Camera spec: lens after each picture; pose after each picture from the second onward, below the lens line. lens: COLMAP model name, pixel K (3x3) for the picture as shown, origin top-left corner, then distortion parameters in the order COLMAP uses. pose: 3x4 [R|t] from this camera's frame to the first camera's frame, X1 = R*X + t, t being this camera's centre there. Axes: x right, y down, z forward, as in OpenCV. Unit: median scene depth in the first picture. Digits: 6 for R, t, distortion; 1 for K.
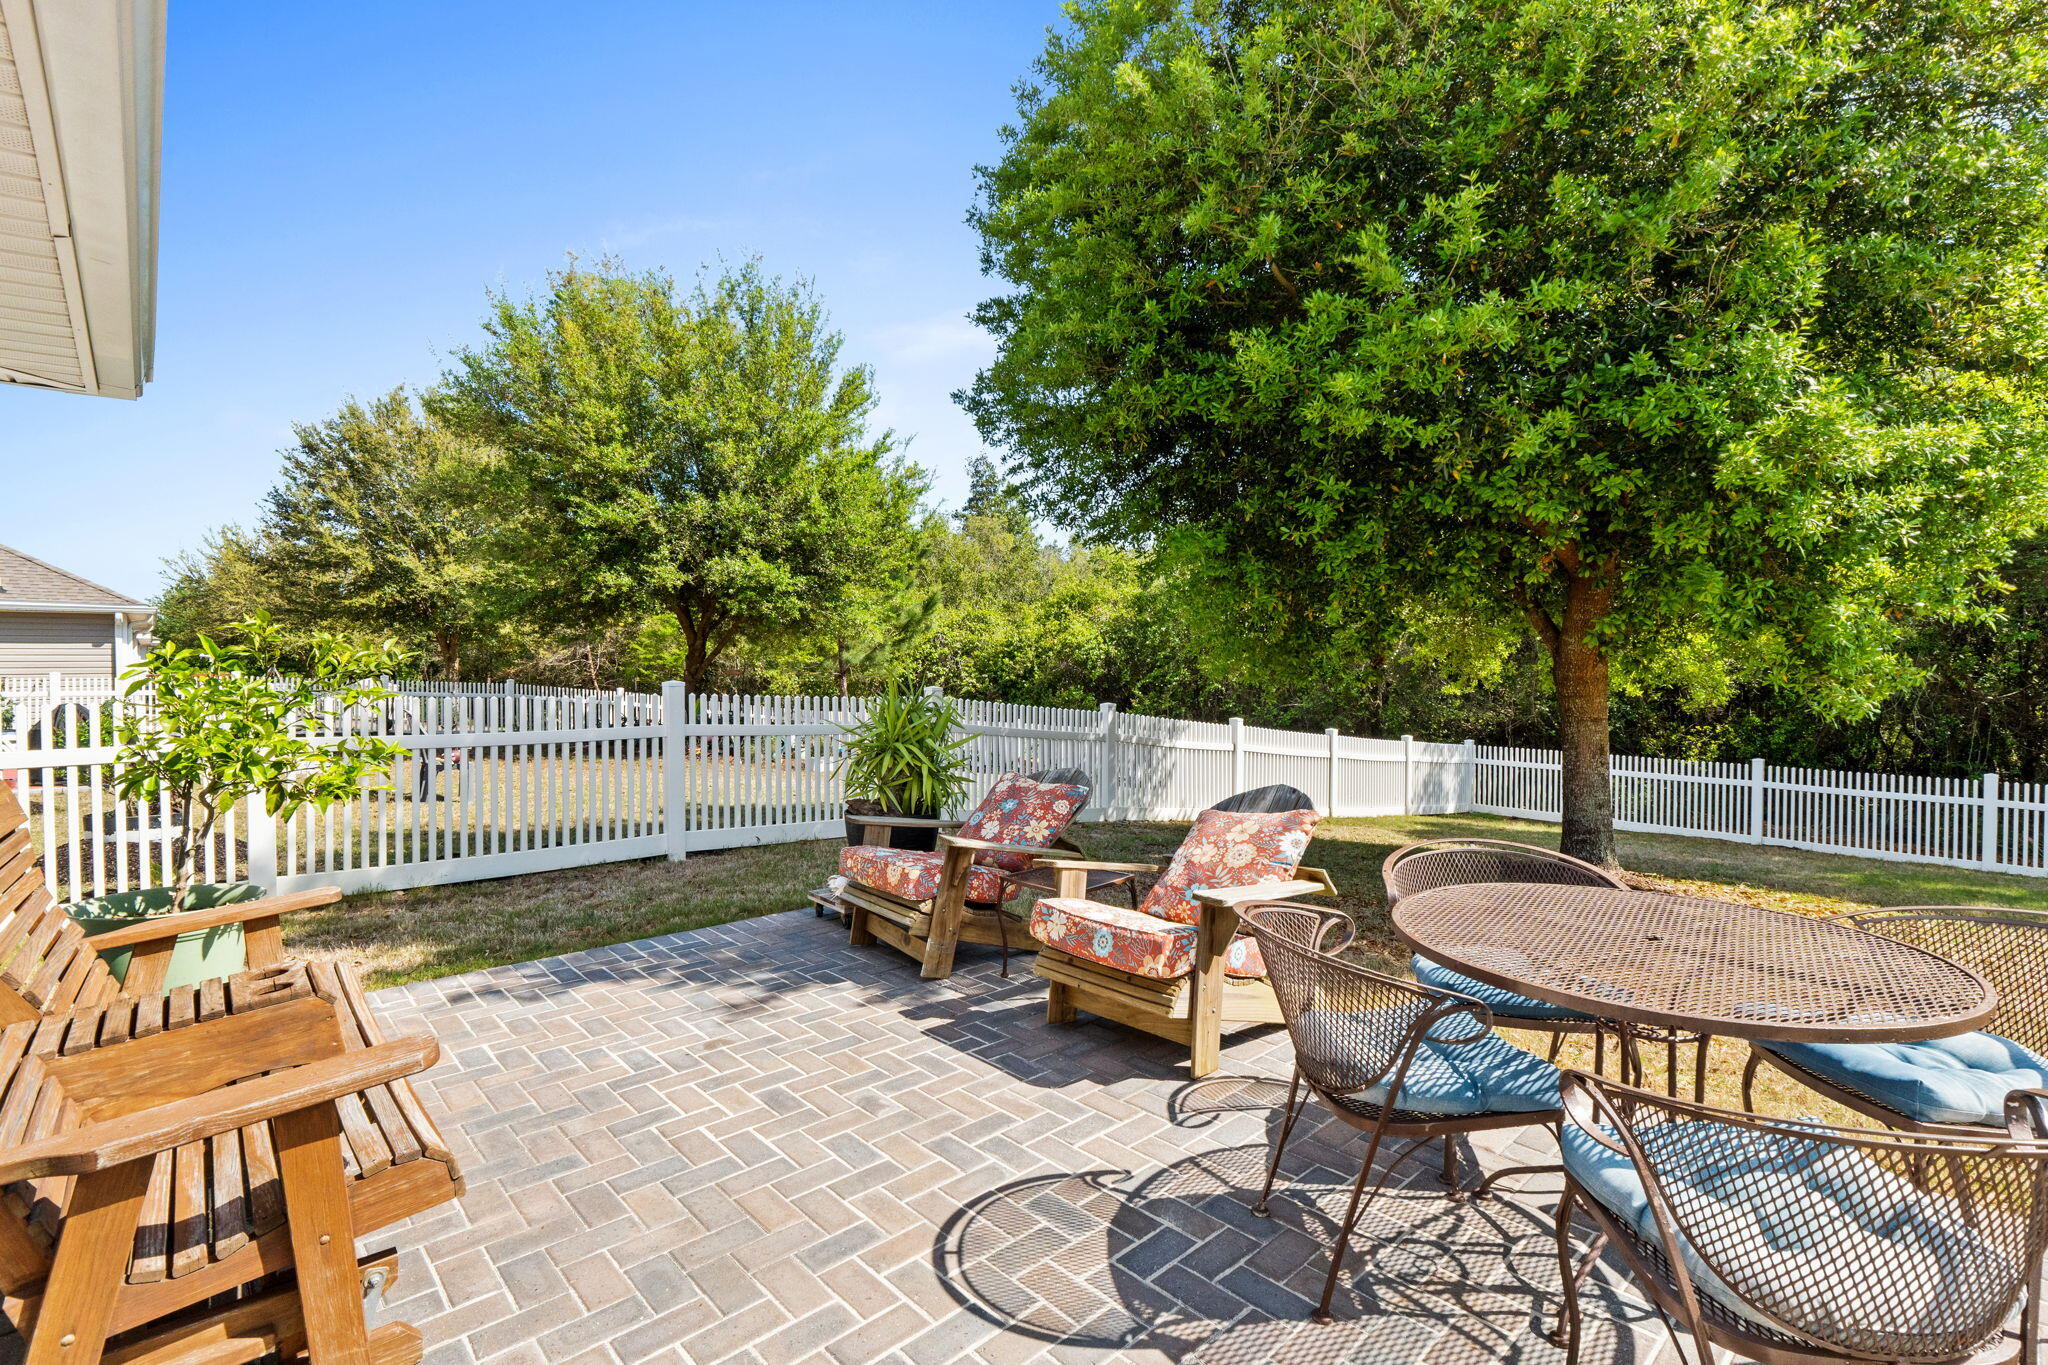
lens RADIAL K [[951.6, 0, 1024.0], [0, 951.6, 682.5], [0, 0, 1]] dist [0.000790, 0.000187]
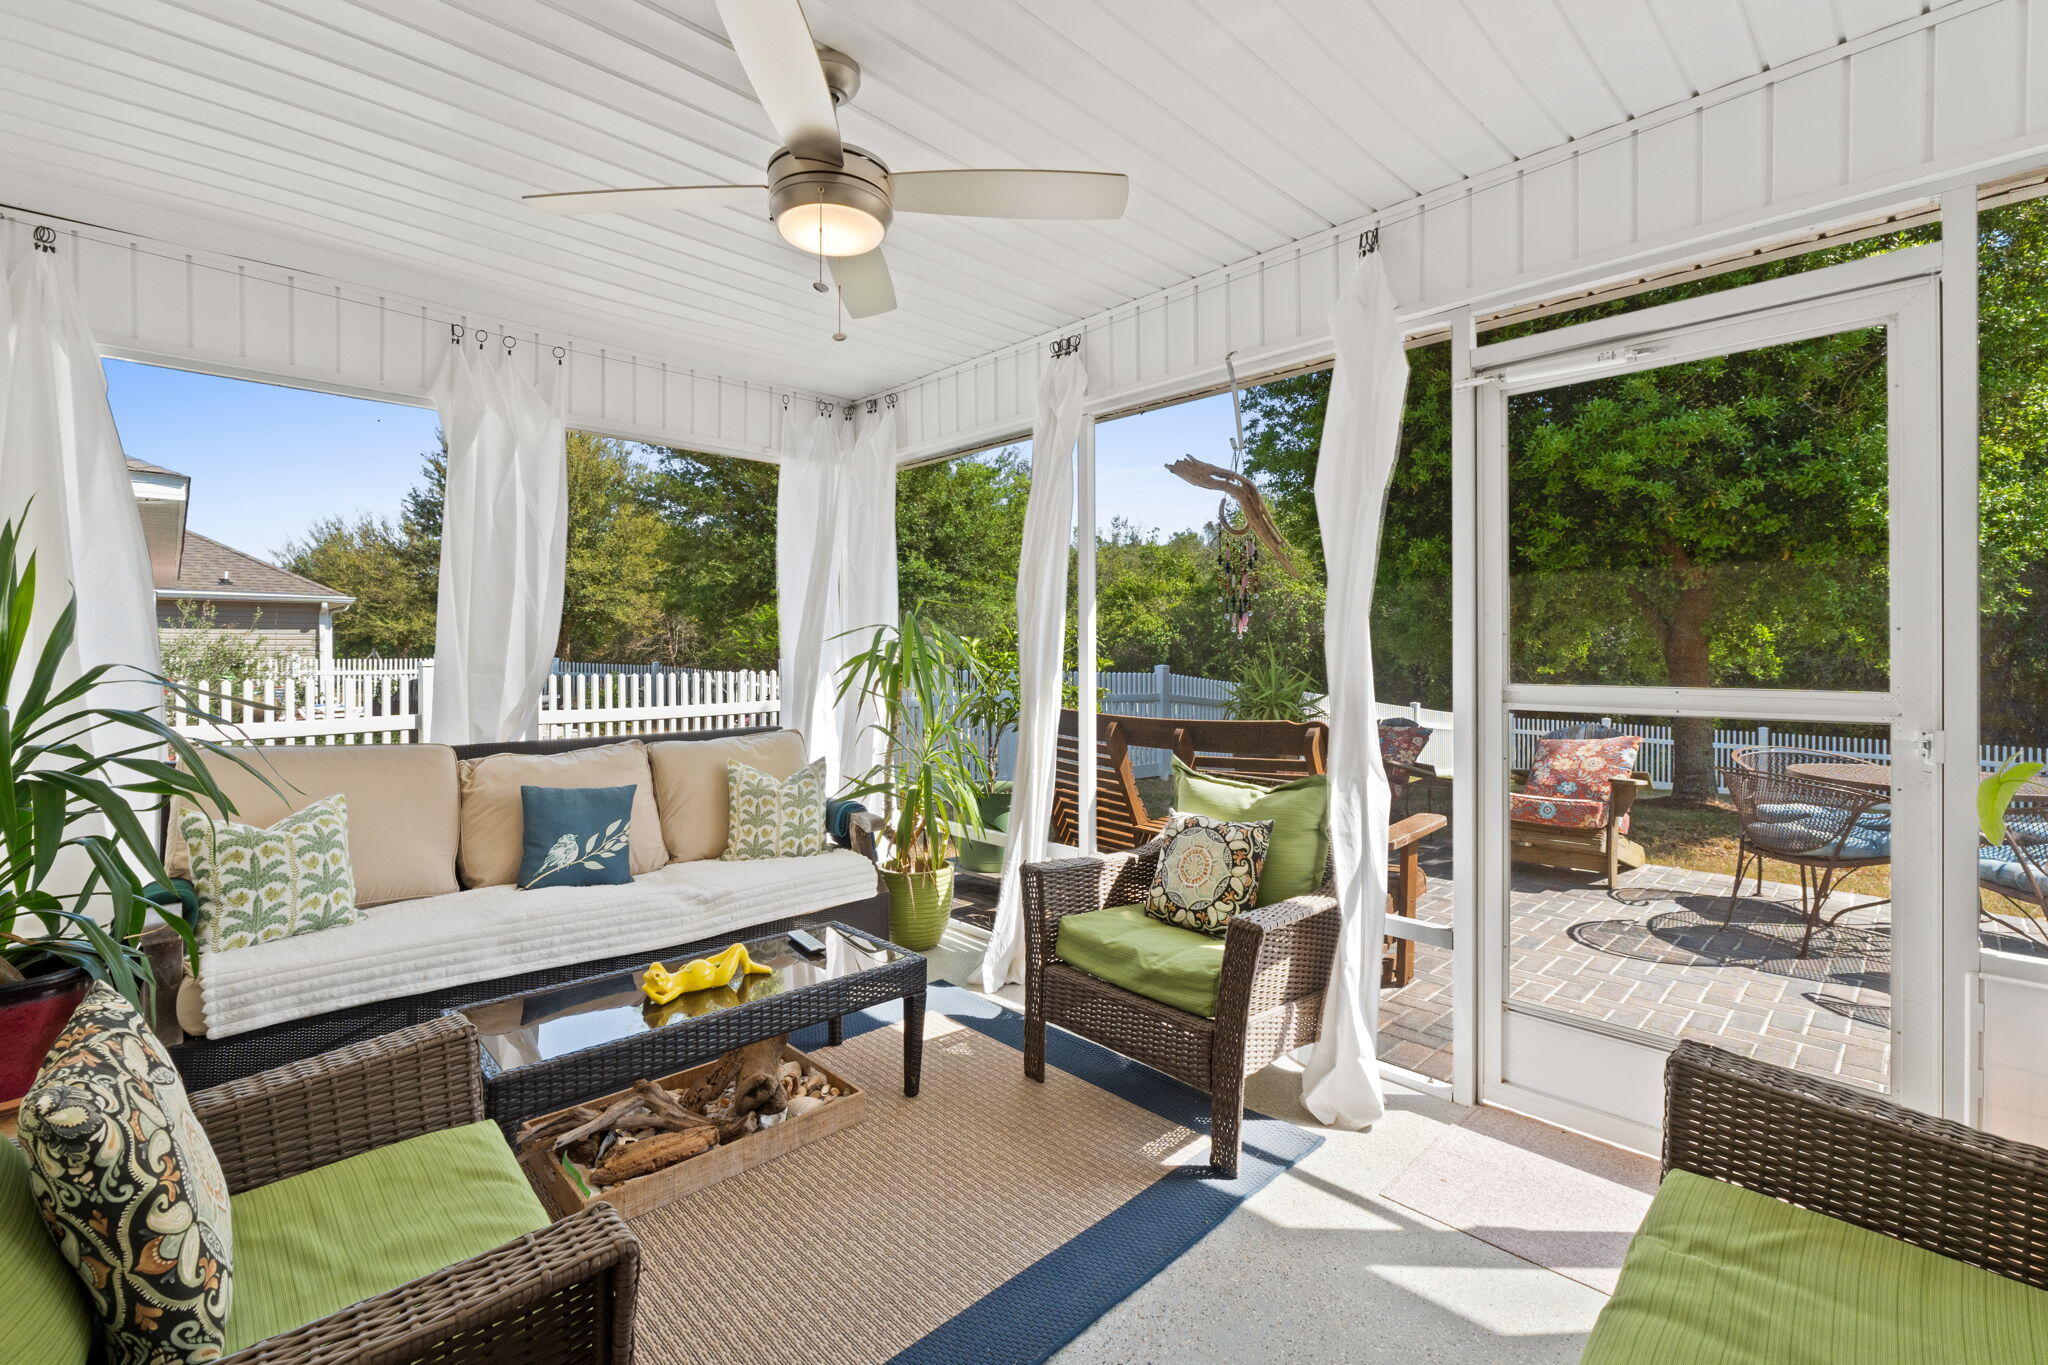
lens RADIAL K [[899.8, 0, 1023.8], [0, 899.8, 655.5], [0, 0, 1]] dist [0.000549, 0.000179]
pose [[0.999777, 0.001756, 0.021067, -0.830828], [-0.001473, 0.999908, -0.013452, 0.022948], [-0.021089, 0.013418, 0.999688, -0.537829]]
